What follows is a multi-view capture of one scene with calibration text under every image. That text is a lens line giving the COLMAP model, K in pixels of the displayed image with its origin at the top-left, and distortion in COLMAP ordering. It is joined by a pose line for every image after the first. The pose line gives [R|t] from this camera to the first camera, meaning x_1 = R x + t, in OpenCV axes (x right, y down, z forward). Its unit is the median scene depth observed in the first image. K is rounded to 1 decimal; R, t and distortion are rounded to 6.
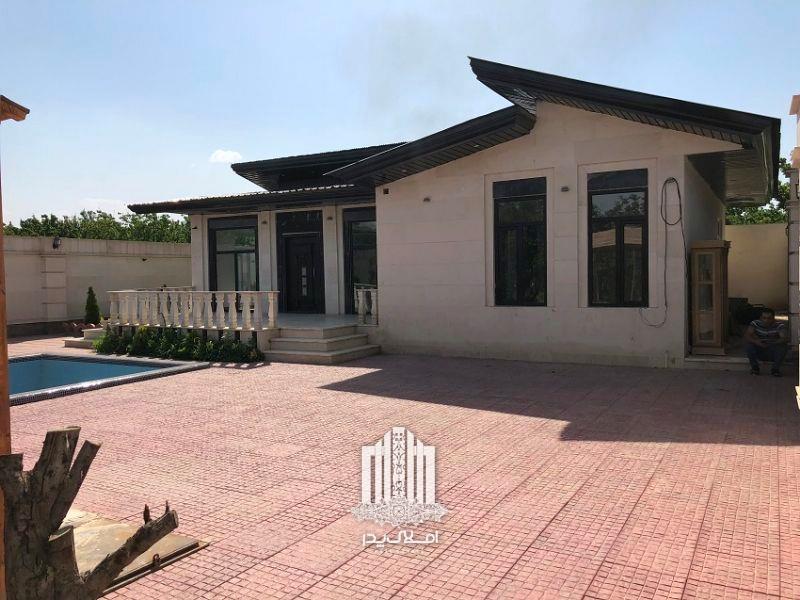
lens RADIAL K [[649.3, 0, 399.1], [0, 649.3, 297.1], [0, 0, 1]] dist [0.028406, -0.017190]
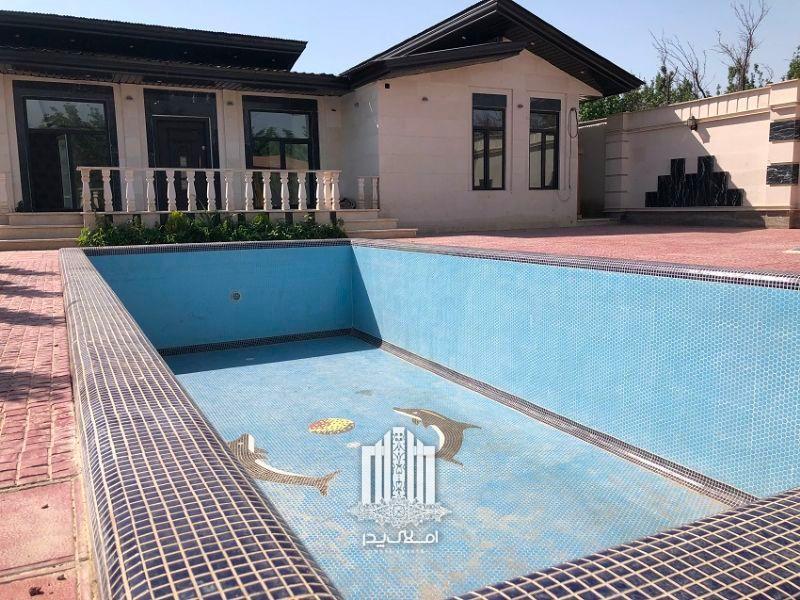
lens RADIAL K [[649.3, 0, 401.3], [0, 649.3, 294.0], [0, 0, 1]] dist [0.028406, -0.017190]
pose [[0.555179, -0.099698, 0.825734, -0.941624], [0.039001, 0.994818, 0.093891, 0.085048], [-0.830816, -0.019922, 0.556190, 0.349869]]
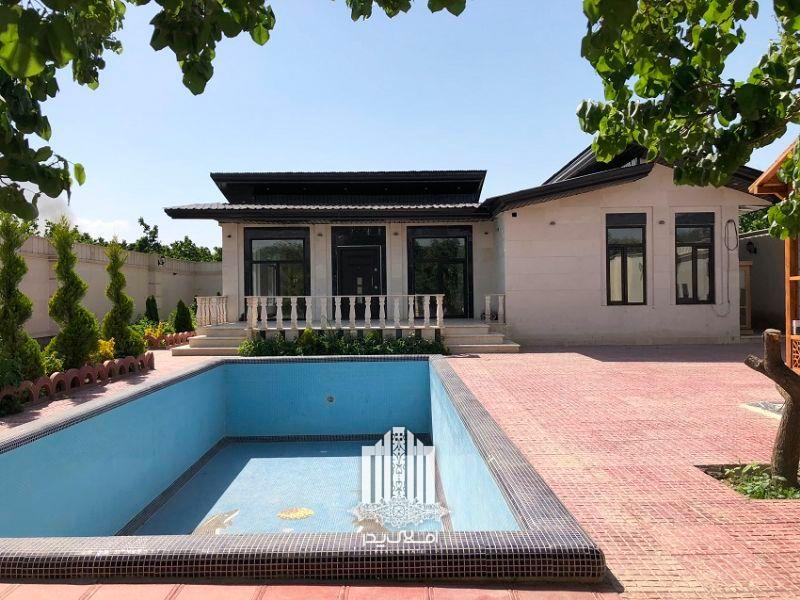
lens RADIAL K [[649.3, 0, 404.7], [0, 649.3, 294.9], [0, 0, 1]] dist [0.028406, -0.017190]
pose [[0.871928, 0.009107, 0.489550, -0.792399], [0.014590, 0.998900, -0.044567, 0.041389], [-0.489417, 0.046002, 0.870836, 0.031312]]
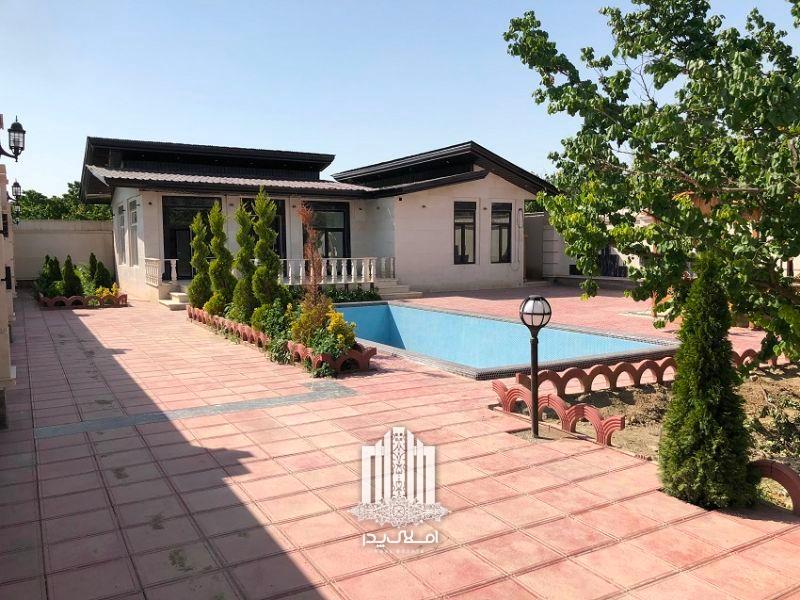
lens RADIAL K [[649.3, 0, 406.8], [0, 649.3, 302.6], [0, 0, 1]] dist [0.028406, -0.017190]
pose [[0.498259, -0.059993, 0.864950, -1.481854], [0.030482, 0.998199, 0.051676, 0.021435], [-0.866492, 0.000617, 0.499190, 0.129249]]
